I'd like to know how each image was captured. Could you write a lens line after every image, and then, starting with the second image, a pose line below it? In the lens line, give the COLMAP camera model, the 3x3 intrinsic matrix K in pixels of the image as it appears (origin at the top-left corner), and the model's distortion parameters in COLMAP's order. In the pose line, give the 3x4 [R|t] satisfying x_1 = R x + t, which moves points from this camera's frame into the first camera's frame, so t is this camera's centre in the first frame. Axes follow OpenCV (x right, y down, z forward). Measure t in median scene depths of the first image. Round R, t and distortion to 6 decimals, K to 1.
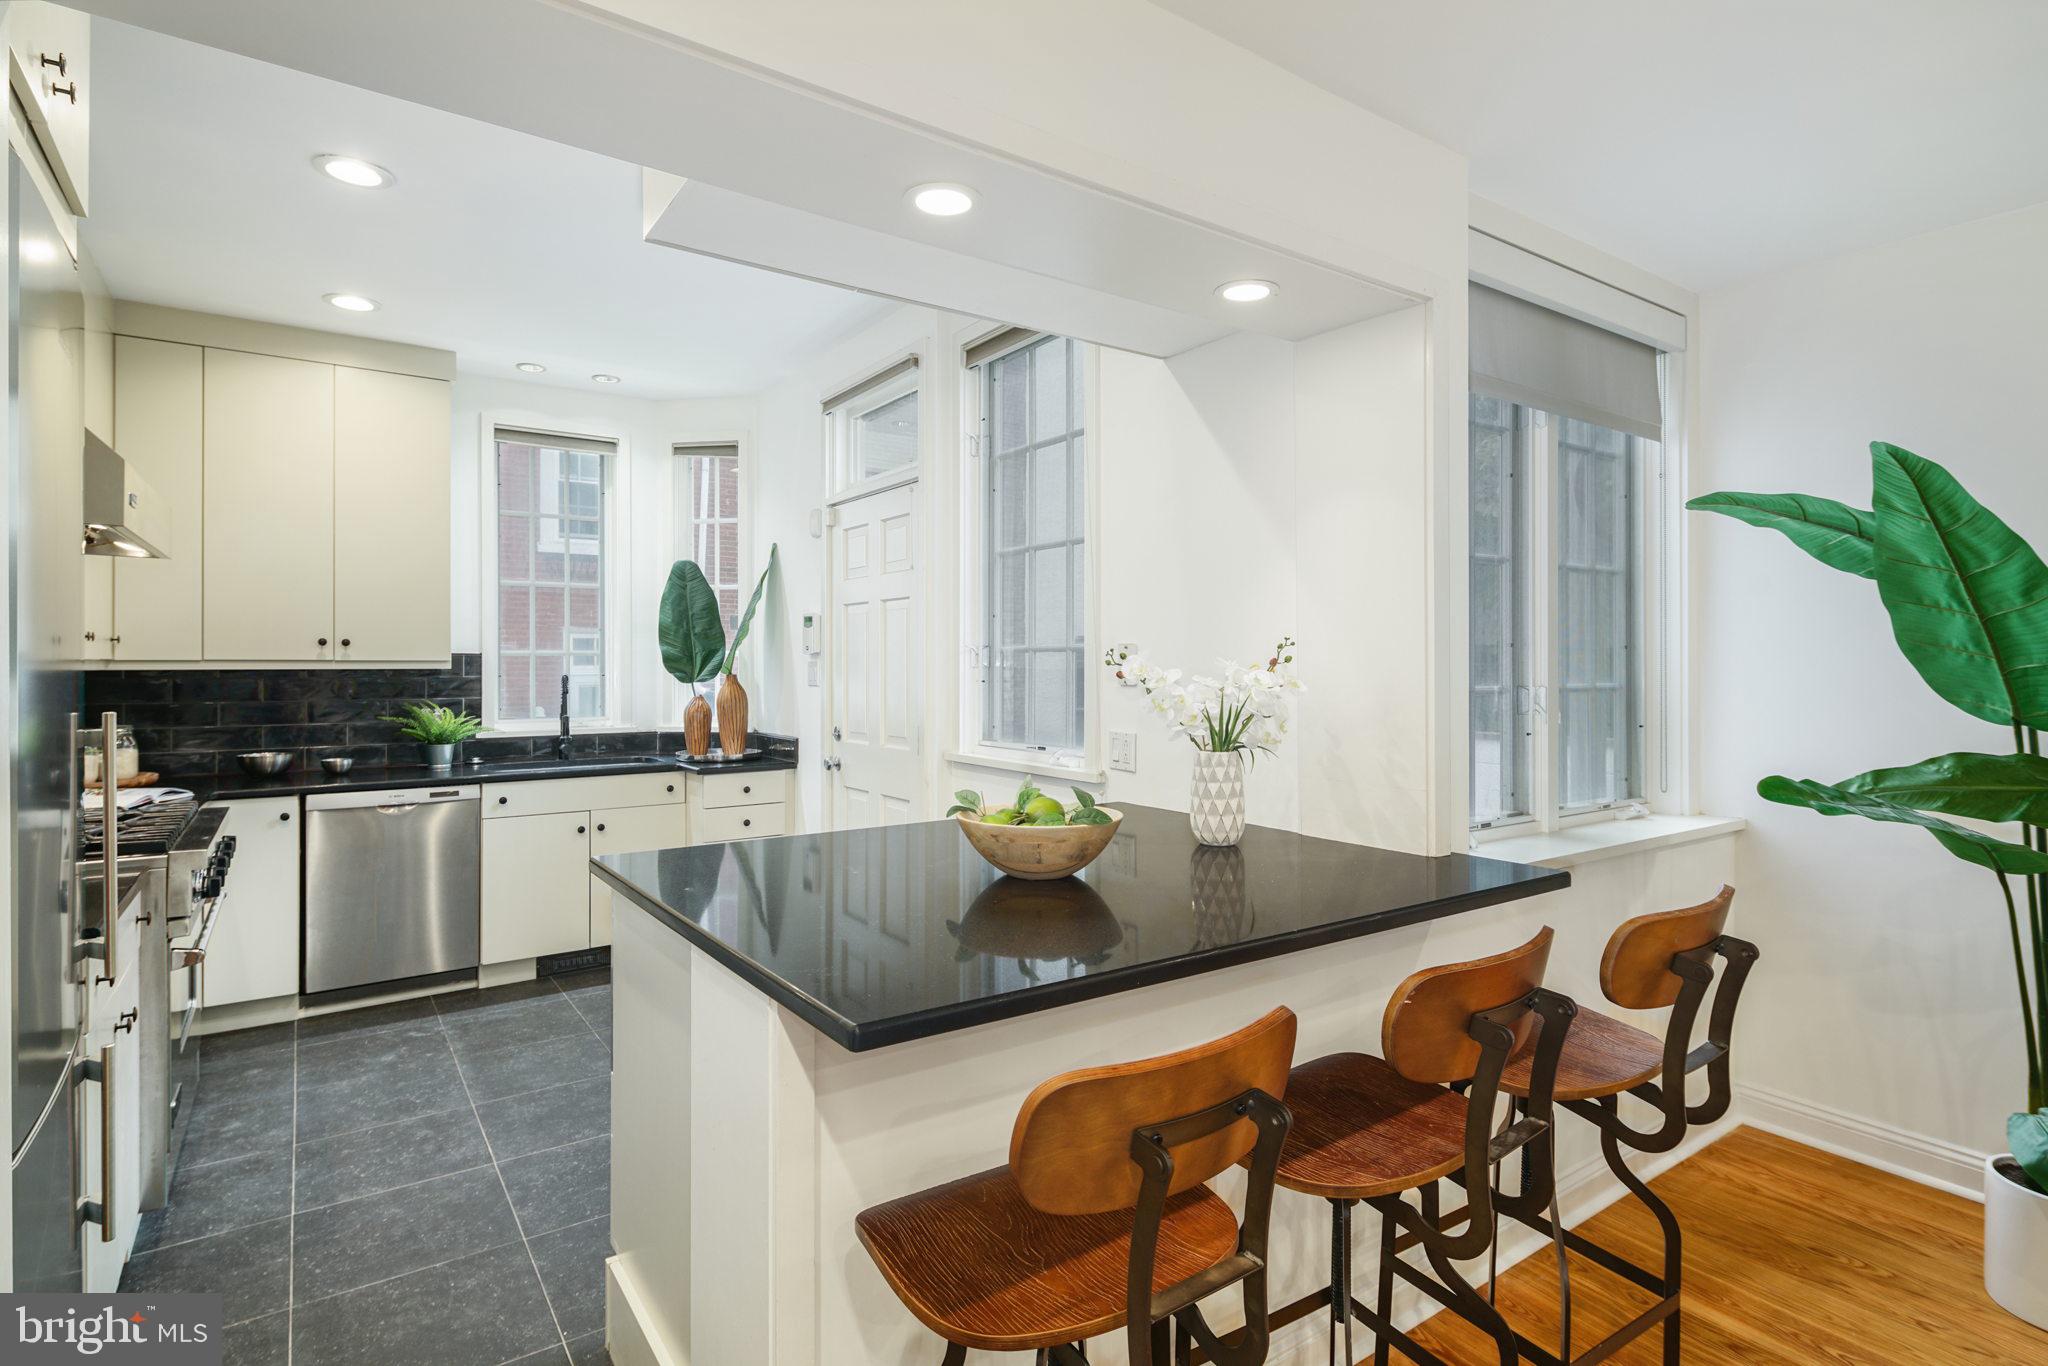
lens RADIAL K [[1024.3, 0, 1021.1], [0, 1024.3, 662.4], [0, 0, 1]] dist [0.006514, 0.000834]
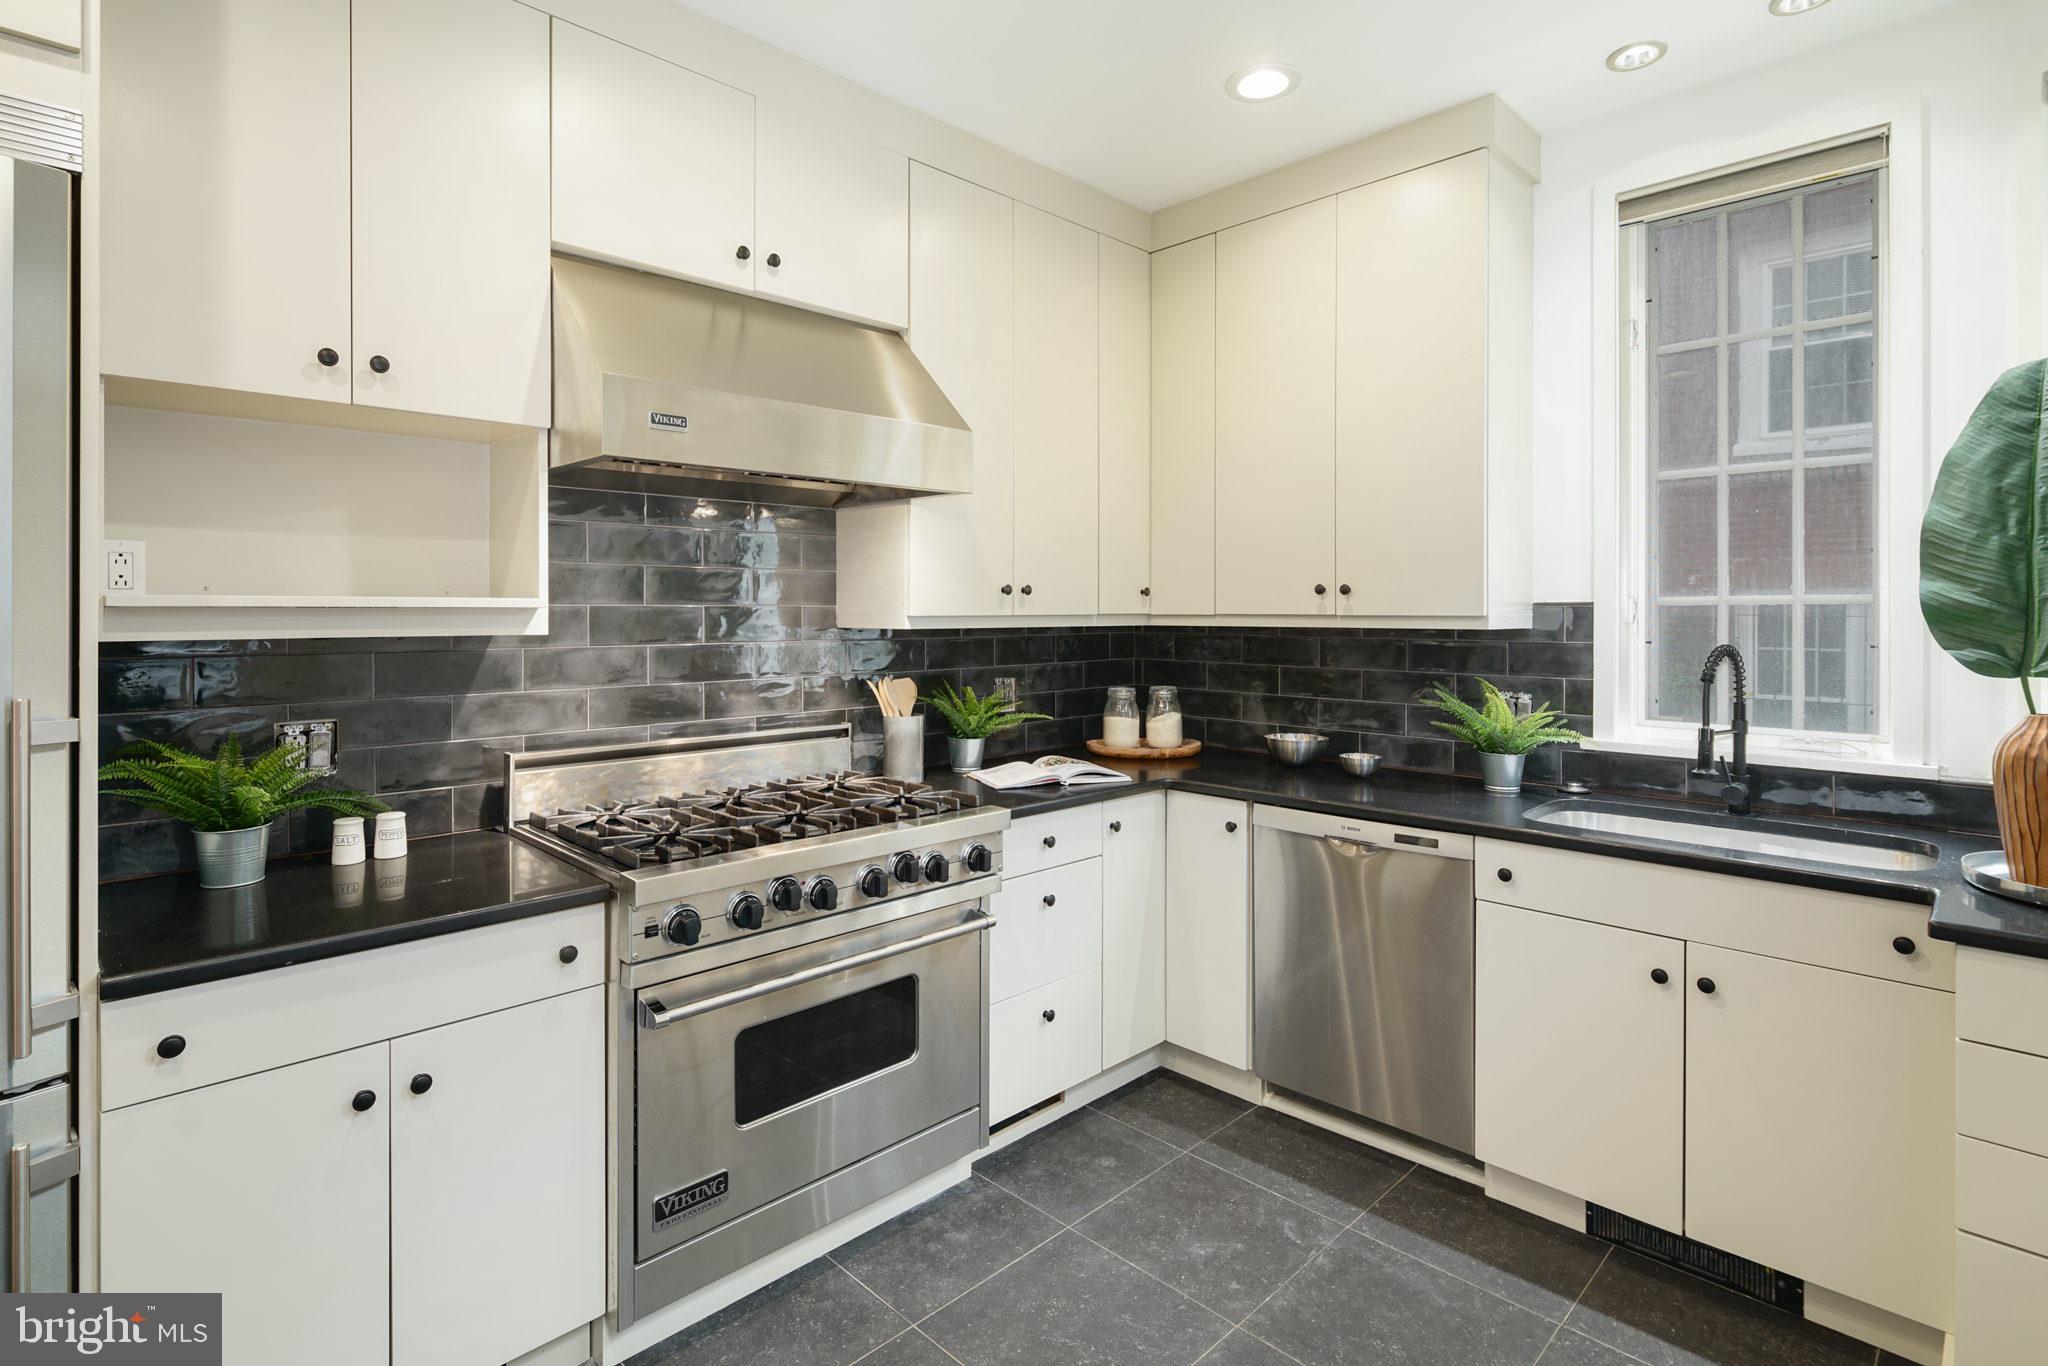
lens RADIAL K [[1024.3, 0, 1010.9], [0, 1024.3, 616.3], [0, 0, 1]] dist [0.006514, 0.000834]
pose [[0.171893, 0.007782, -0.985085, -0.016441], [0.000225, 0.999968, 0.007938, -0.006699], [0.985116, -0.001586, 0.171886, 0.658562]]
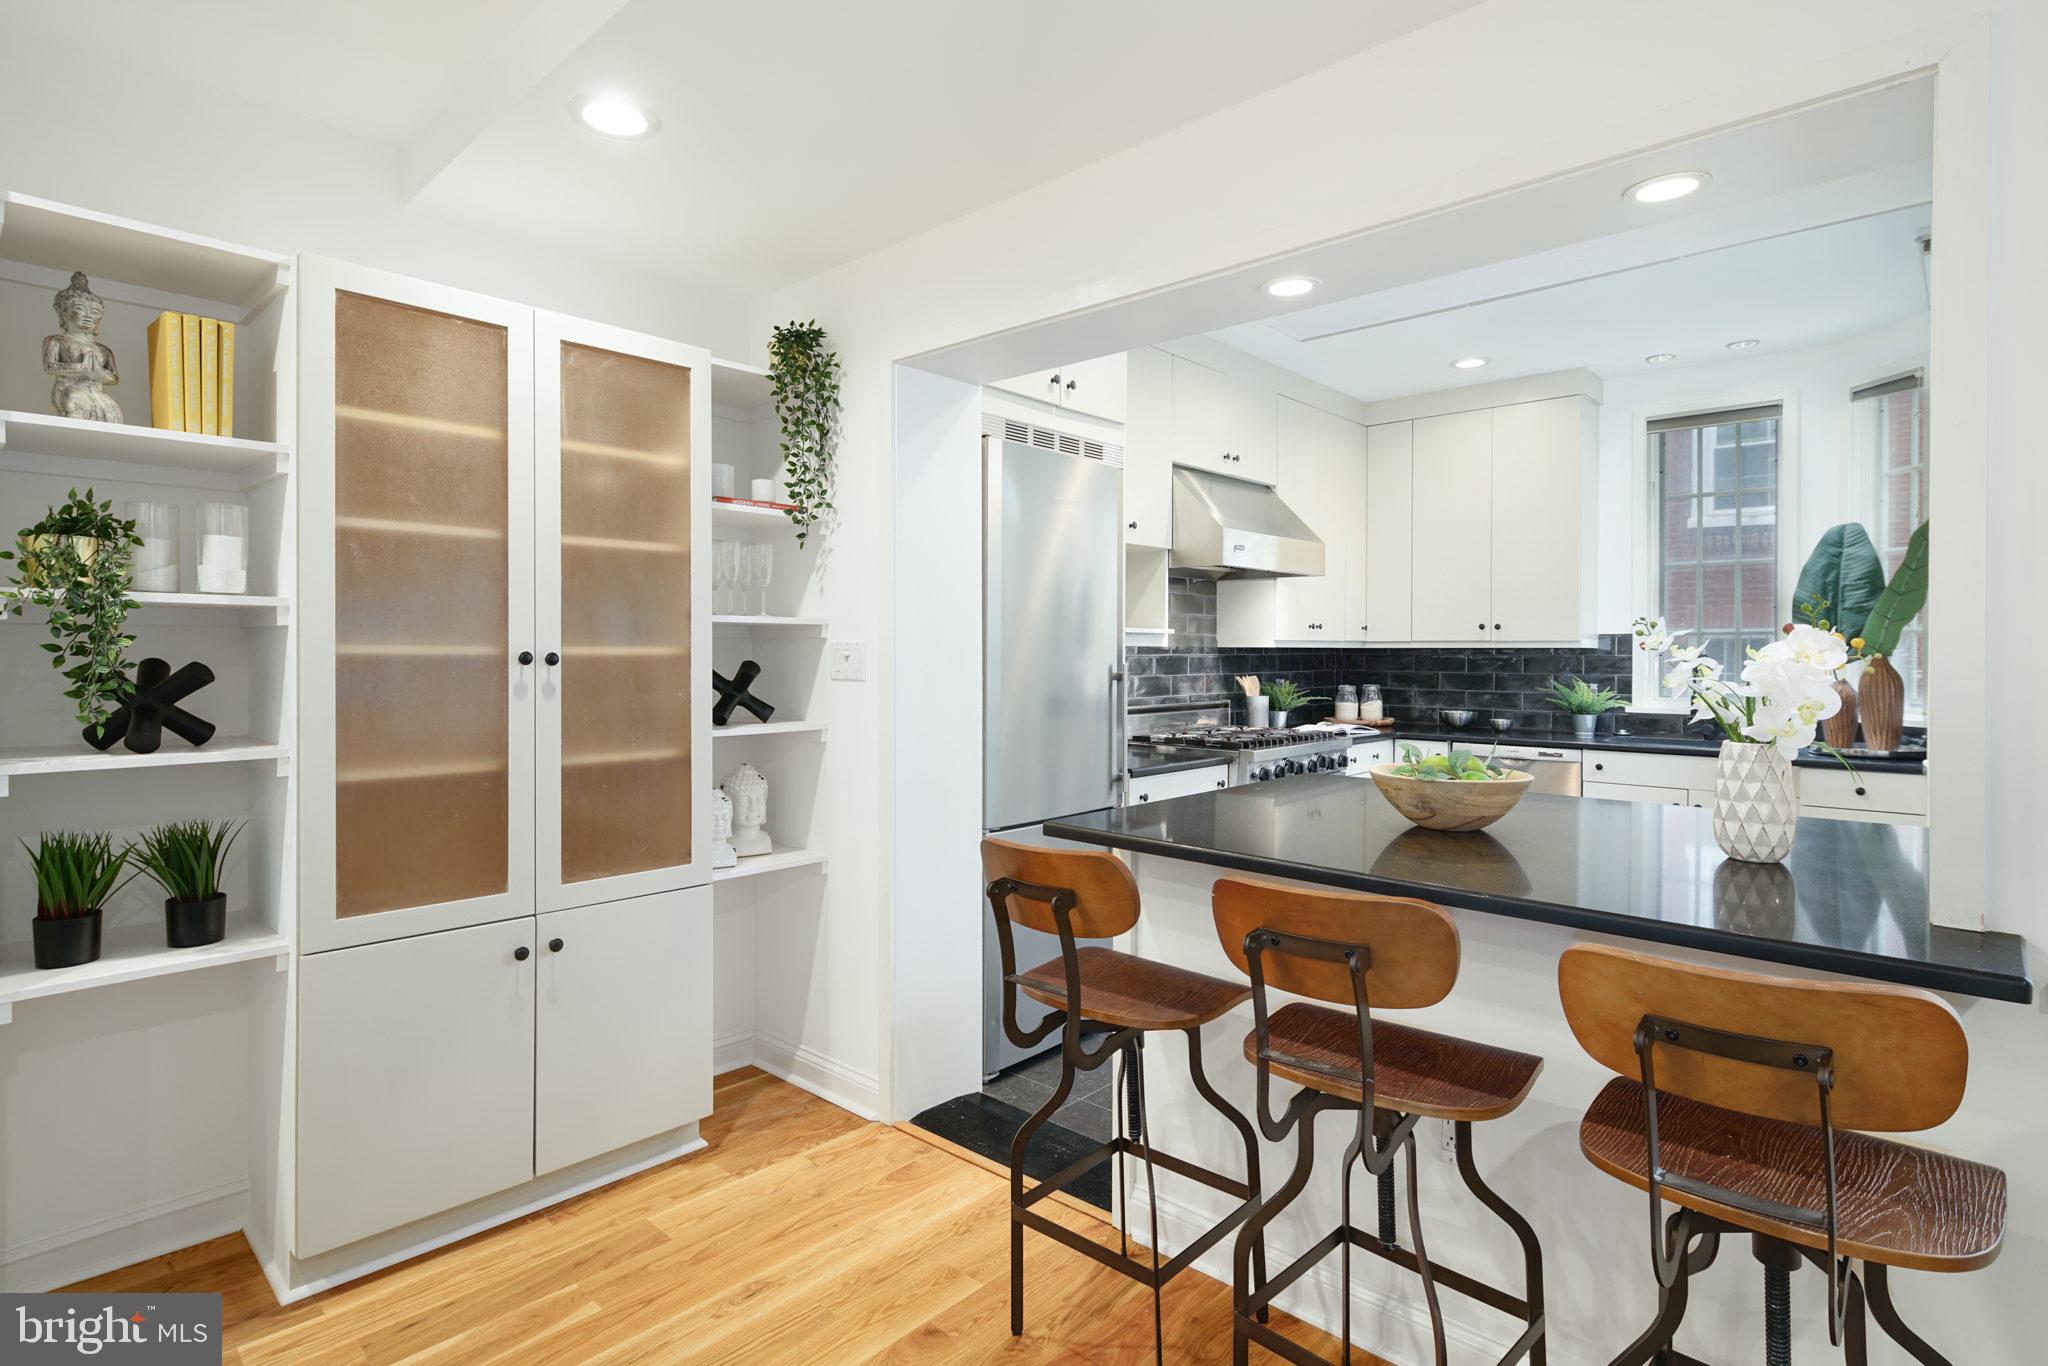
lens RADIAL K [[1024.3, 0, 1020.1], [0, 1024.3, 663.2], [0, 0, 1]] dist [0.006514, 0.000834]
pose [[0.227383, 0.014105, -0.973703, 0.433166], [-0.001216, 0.999898, 0.014201, 0.008172], [0.973805, -0.002045, 0.227377, 0.143902]]
